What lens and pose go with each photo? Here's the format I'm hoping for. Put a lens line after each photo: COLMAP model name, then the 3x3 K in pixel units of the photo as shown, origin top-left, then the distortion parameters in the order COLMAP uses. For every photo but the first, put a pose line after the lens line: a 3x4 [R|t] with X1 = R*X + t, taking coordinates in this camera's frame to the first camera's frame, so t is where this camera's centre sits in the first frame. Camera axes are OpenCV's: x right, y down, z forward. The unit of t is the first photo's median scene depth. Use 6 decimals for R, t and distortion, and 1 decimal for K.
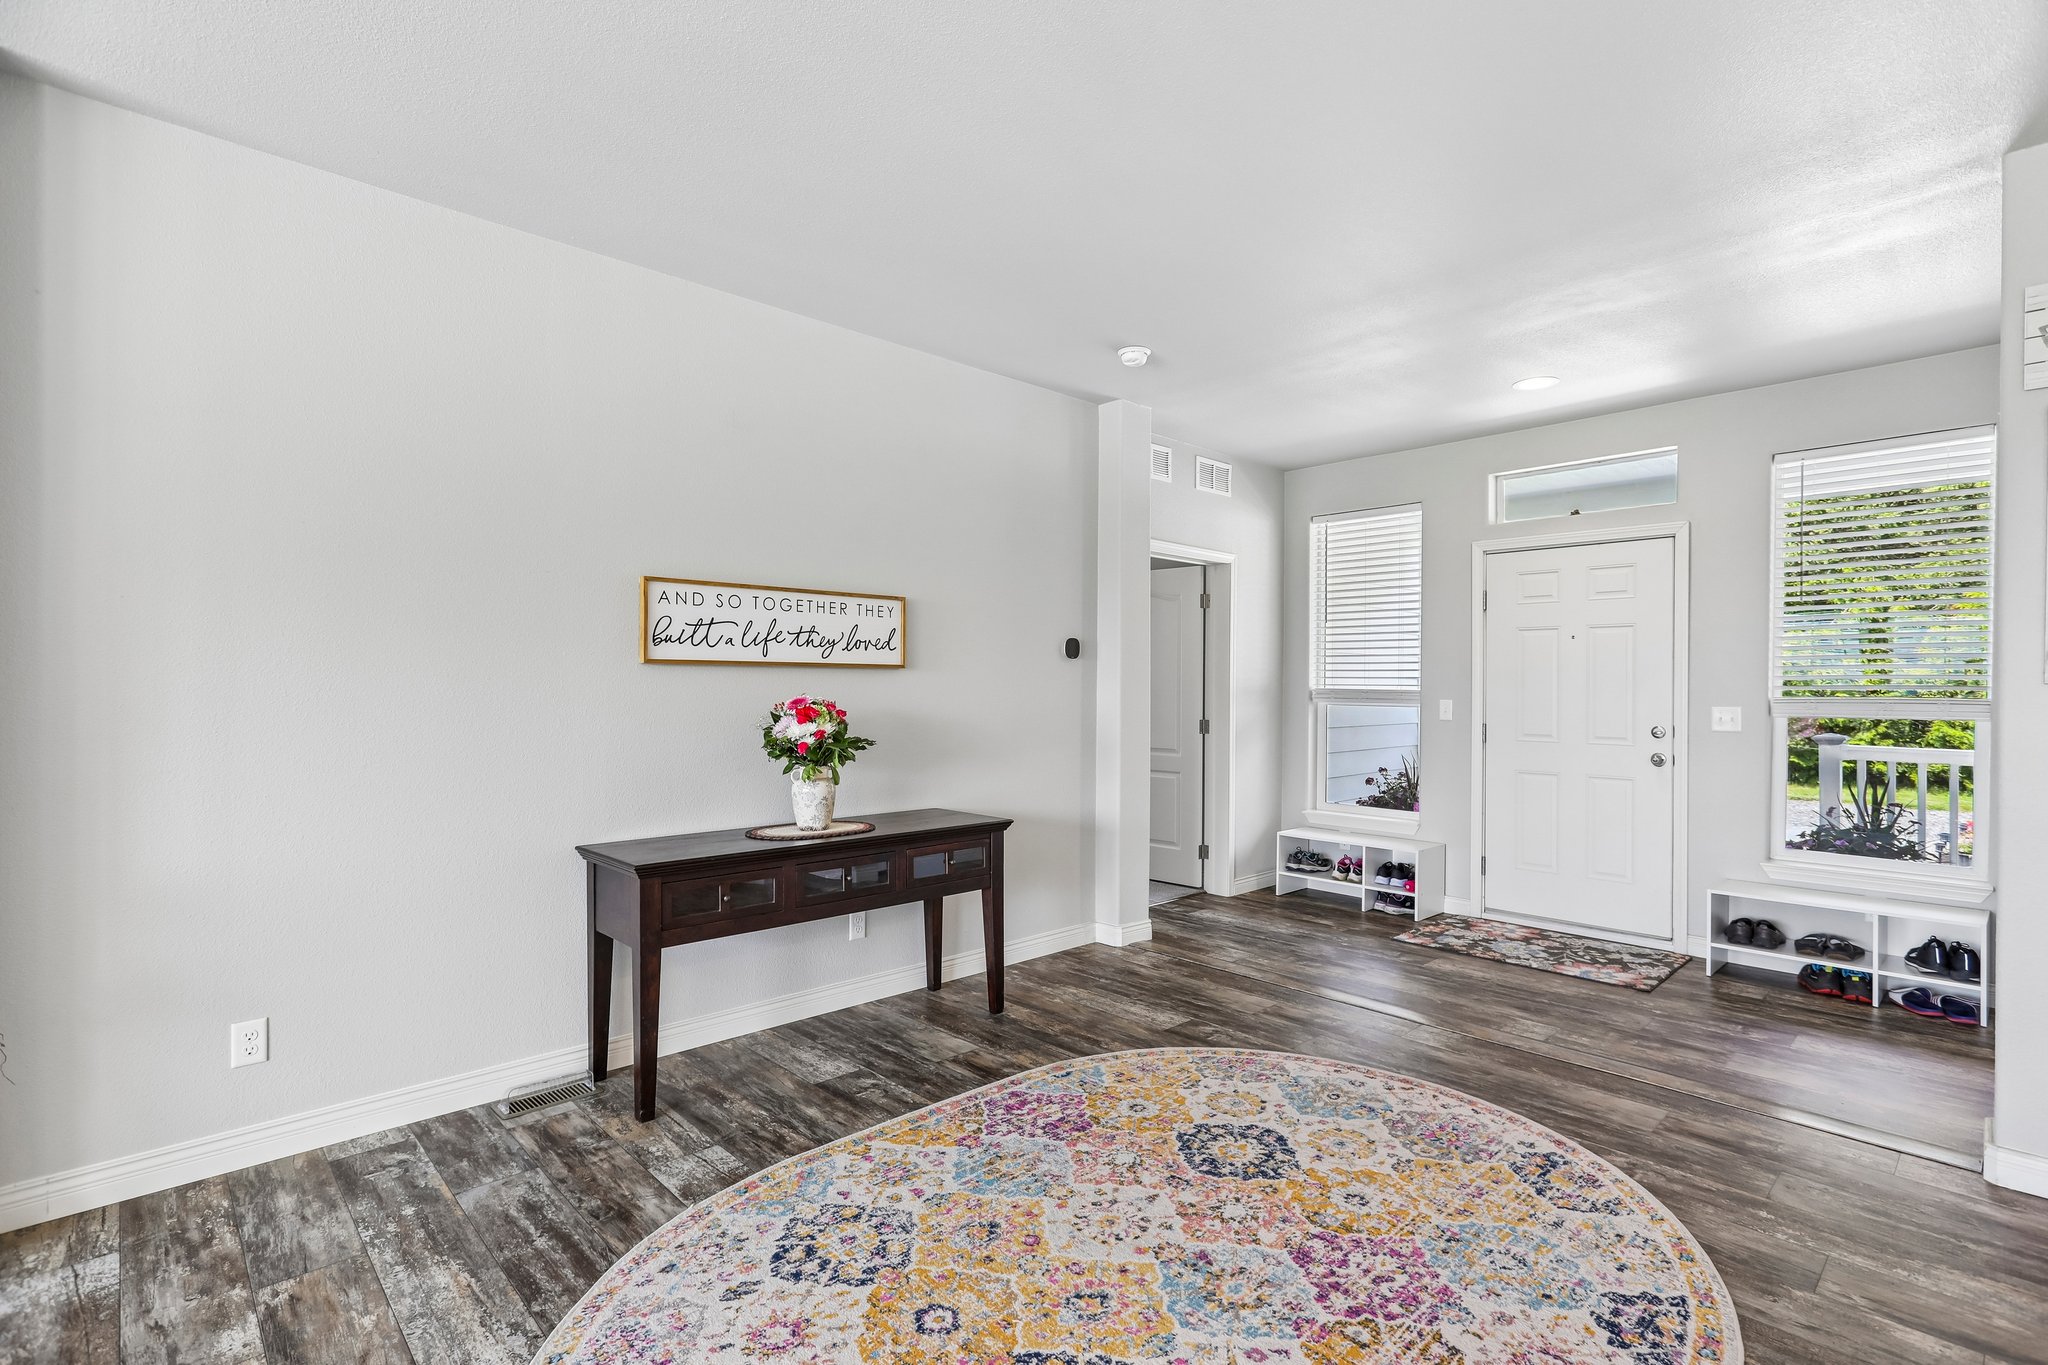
lens RADIAL K [[968.7, 0, 1024.0], [0, 968.7, 682.5], [0, 0, 1]] dist [-0.004417, 0.000685]
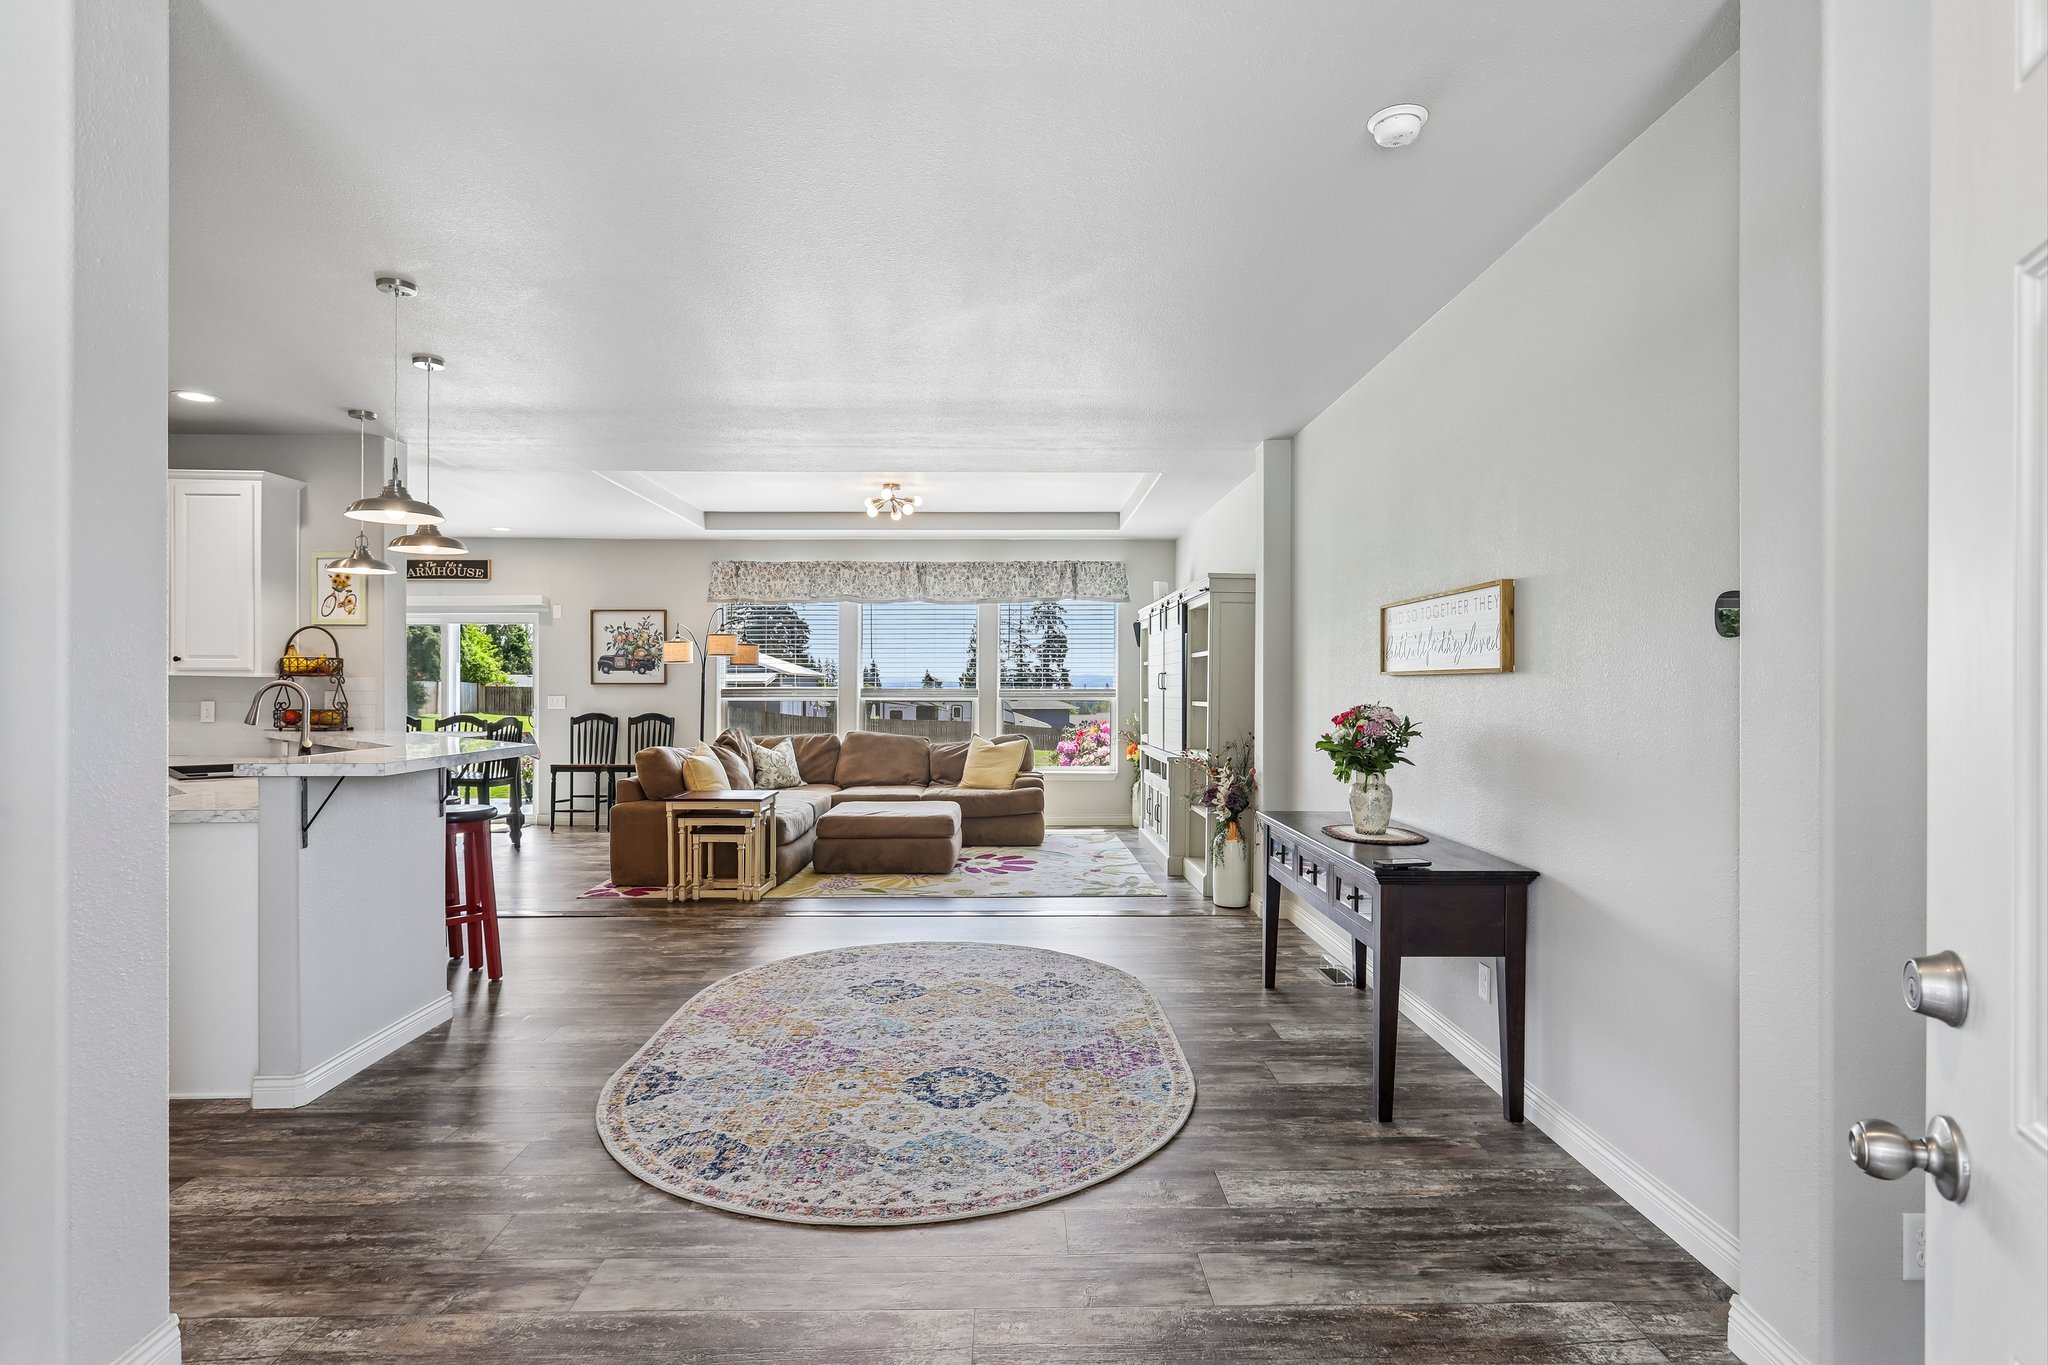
lens RADIAL K [[1018.0, 0, 1028.8], [0, 1018.0, 657.3], [0, 0, 1]] dist [0.022170, 0.000368]
pose [[-0.670338, -0.024339, -0.741656, 1.104506], [0.002228, 0.999391, -0.034810, 0.001646], [0.742052, -0.024987, -0.669876, 1.921828]]
